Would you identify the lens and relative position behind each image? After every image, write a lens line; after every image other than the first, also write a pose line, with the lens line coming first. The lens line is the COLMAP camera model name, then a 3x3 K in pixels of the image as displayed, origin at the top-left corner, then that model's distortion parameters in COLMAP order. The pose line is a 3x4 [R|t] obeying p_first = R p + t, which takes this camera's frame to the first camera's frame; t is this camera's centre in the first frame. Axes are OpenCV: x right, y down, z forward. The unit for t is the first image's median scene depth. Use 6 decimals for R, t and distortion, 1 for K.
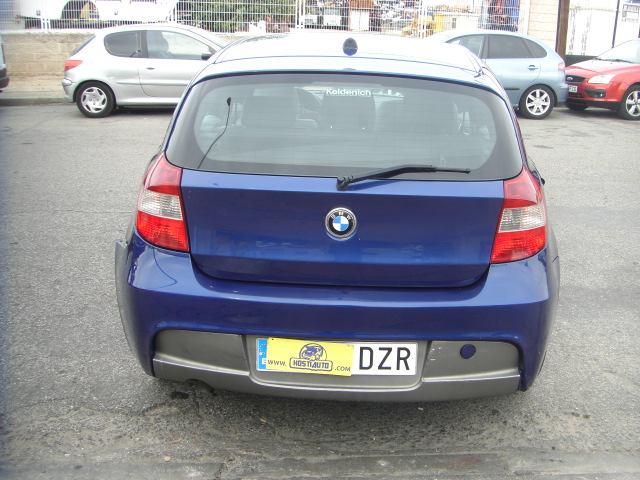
lens RADIAL K [[722.1, 0, 370.7], [0, 722.1, 242.0], [0, 0, 1]] dist [-0.158663, 0.068033]
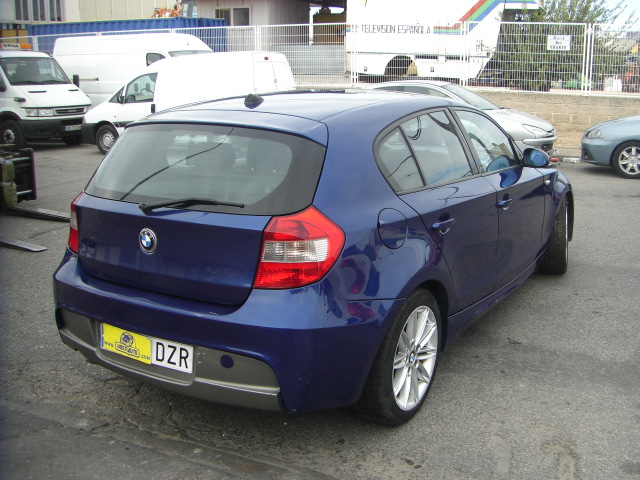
lens RADIAL K [[722.1, 0, 370.7], [0, 722.1, 242.0], [0, 0, 1]] dist [-0.158663, 0.068033]
pose [[0.869857, 0.080199, -0.486742, 0.882513], [-0.118660, 0.991742, -0.048650, -0.008983], [0.478821, 0.100075, 0.872190, 0.093024]]
